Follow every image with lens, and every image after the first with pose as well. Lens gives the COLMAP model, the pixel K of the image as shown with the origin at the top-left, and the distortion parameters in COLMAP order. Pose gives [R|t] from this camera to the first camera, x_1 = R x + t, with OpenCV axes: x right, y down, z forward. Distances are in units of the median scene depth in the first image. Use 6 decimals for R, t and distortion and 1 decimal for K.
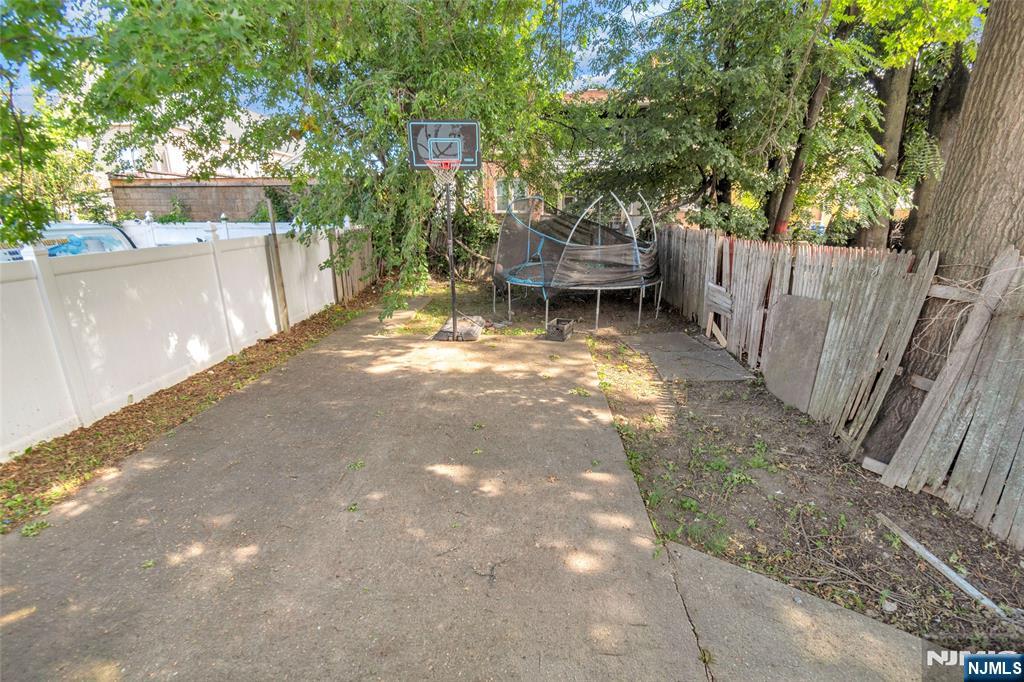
lens RADIAL K [[451.1, 0, 512.0], [0, 451.1, 341.0], [0, 0, 1]] dist [0.000145, 0.000052]
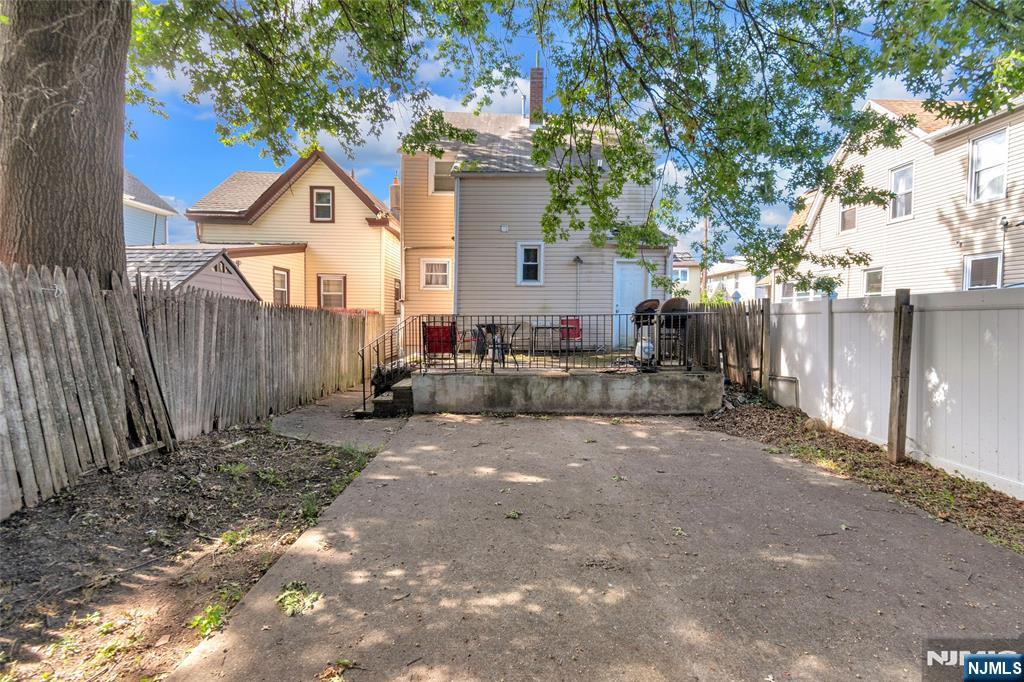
lens RADIAL K [[451.1, 0, 512.0], [0, 451.1, 341.0], [0, 0, 1]] dist [0.000145, 0.000052]
pose [[-0.997067, 0.004801, -0.076384, -0.021237], [-0.019935, 0.947289, 0.319760, -0.289113], [0.073893, 0.320345, -0.944415, 1.531976]]
